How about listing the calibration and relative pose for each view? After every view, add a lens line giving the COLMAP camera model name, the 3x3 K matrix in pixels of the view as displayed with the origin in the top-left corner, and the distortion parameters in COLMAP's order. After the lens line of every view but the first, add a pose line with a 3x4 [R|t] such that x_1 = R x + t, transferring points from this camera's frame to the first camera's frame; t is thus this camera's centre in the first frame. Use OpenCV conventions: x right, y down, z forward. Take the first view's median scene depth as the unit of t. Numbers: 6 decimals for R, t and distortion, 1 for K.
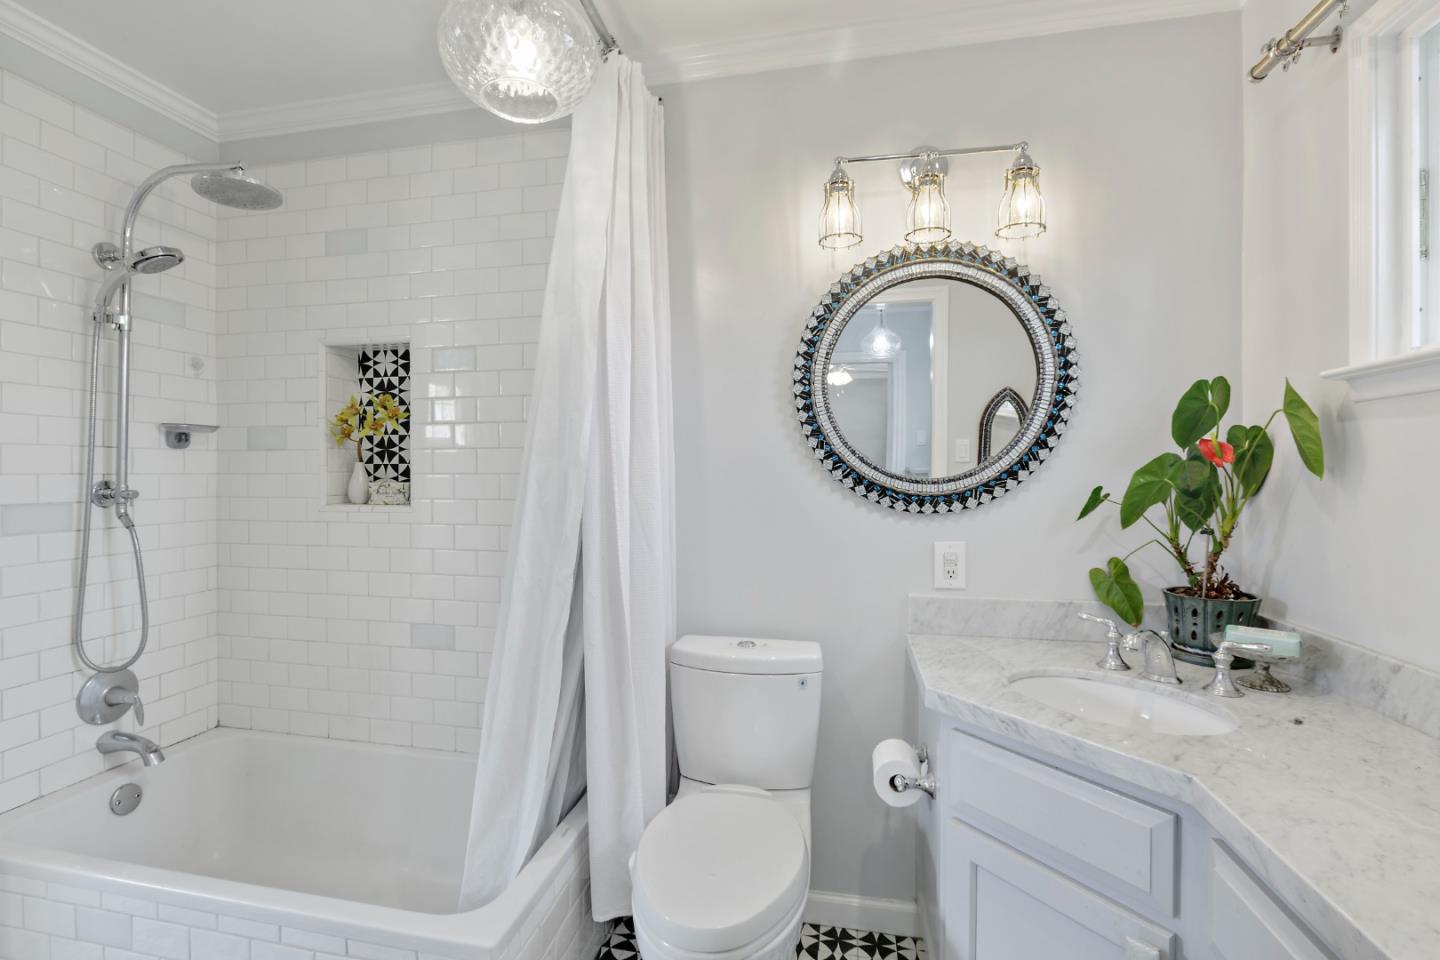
lens RADIAL K [[644.9, 0, 712.0], [0, 644.9, 474.0], [0, 0, 1]] dist [-0.008457, -0.000208]
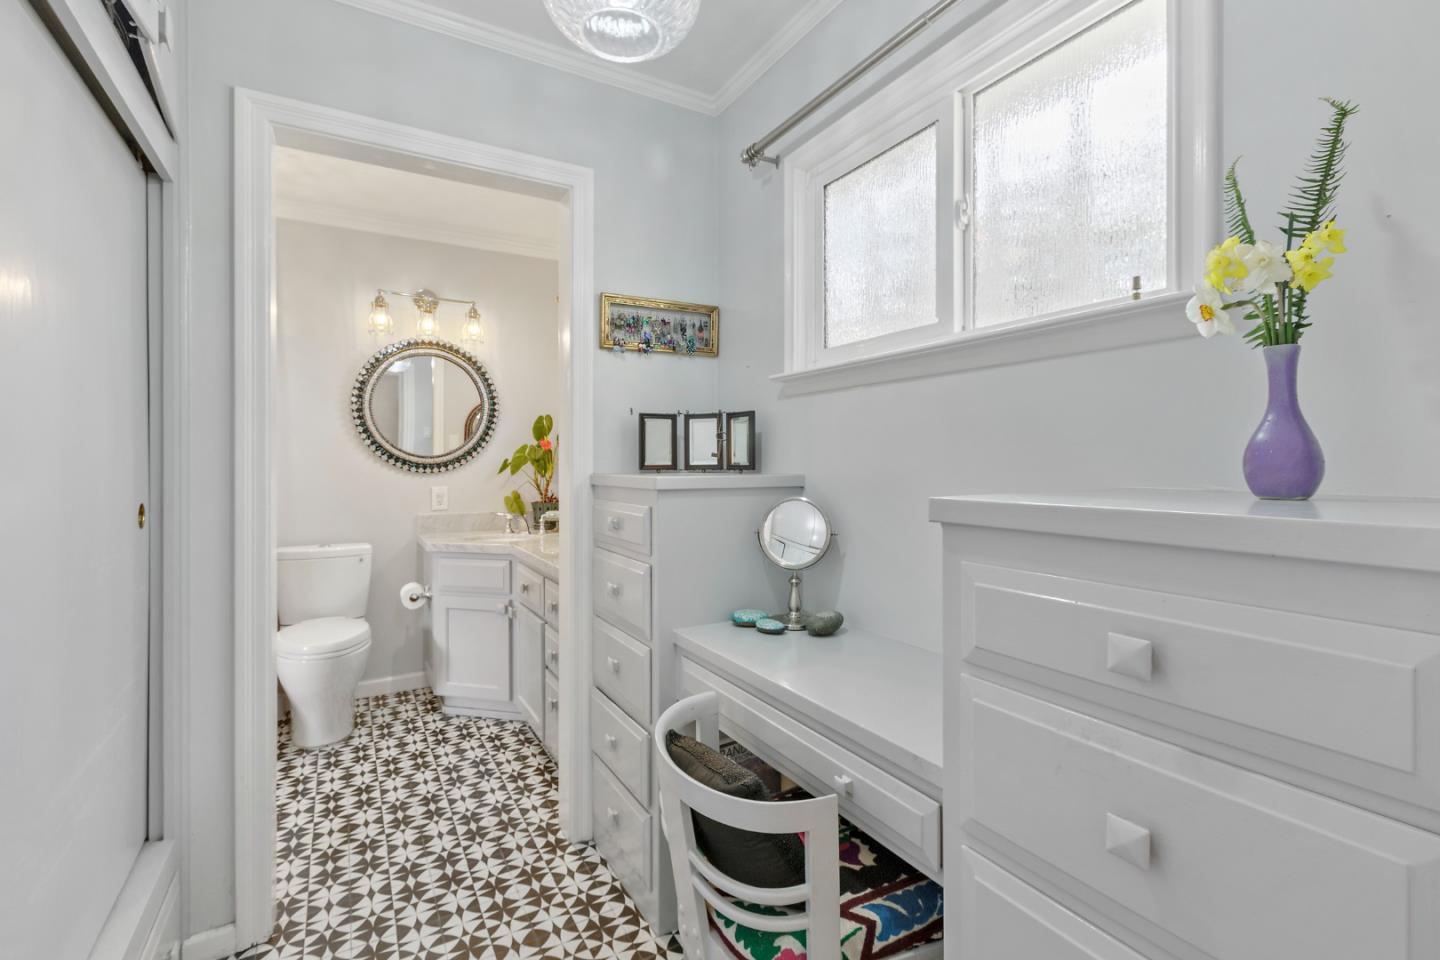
lens RADIAL K [[644.9, 0, 721.6], [0, 644.9, 461.2], [0, 0, 1]] dist [-0.008457, -0.000208]
pose [[0.735559, -0.002728, 0.677455, -0.361701], [0.002368, 0.999996, 0.001455, 0.024375], [-0.677456, 0.000534, 0.735563, -1.126375]]
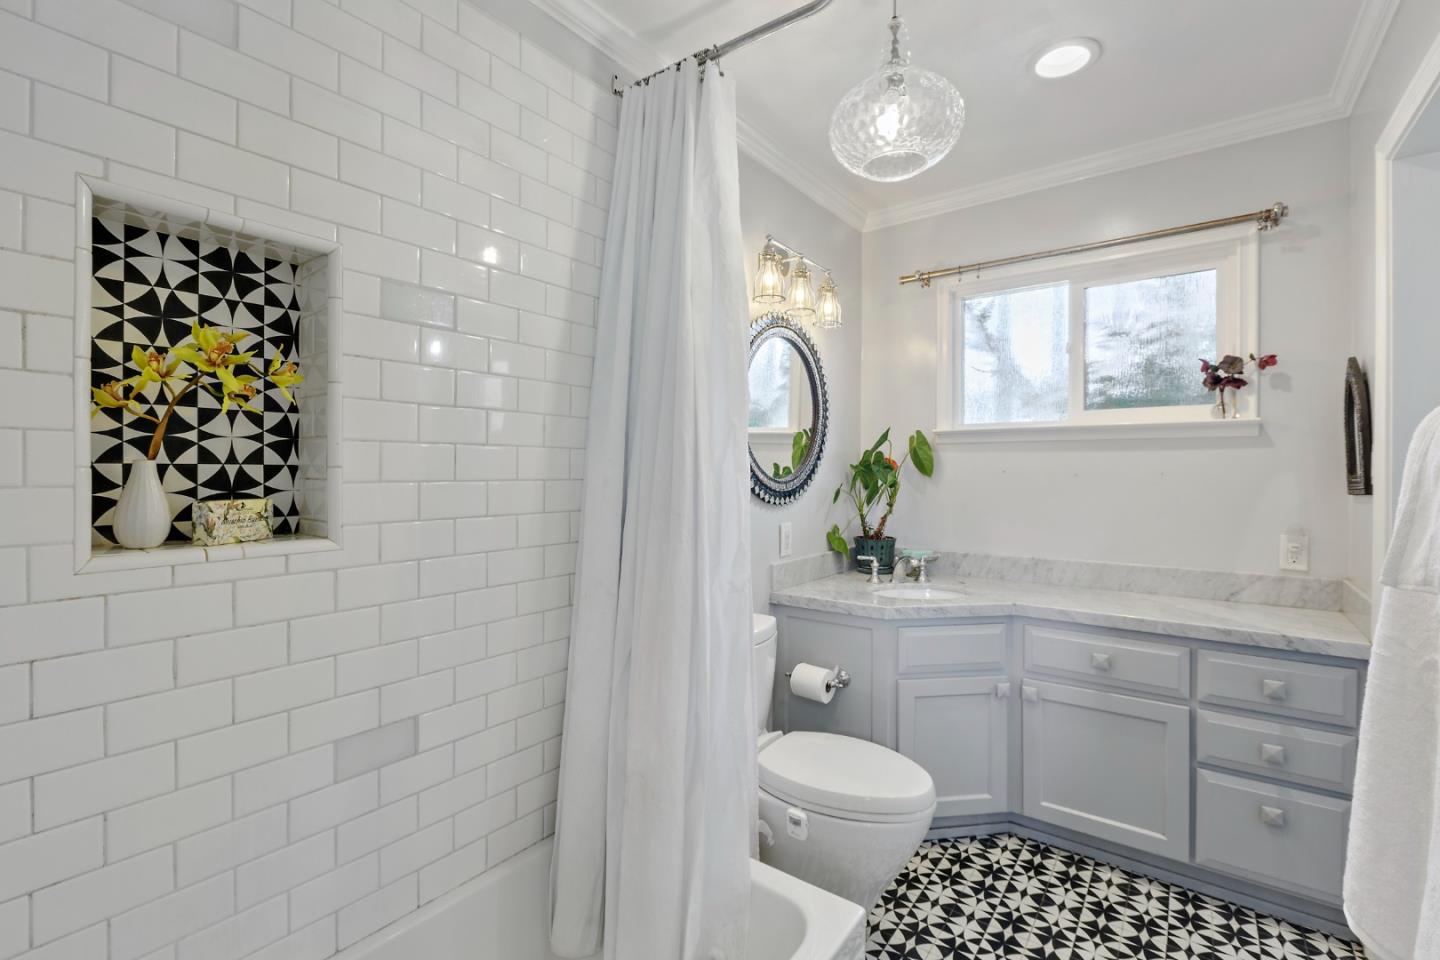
lens RADIAL K [[644.9, 0, 715.6], [0, 644.9, 470.1], [0, 0, 1]] dist [-0.008457, -0.000208]
pose [[0.420287, -0.000667, 0.907391, -1.038576], [-0.001472, 0.999998, 0.001417, -0.016296], [-0.907390, -0.001931, 0.420285, 0.547203]]
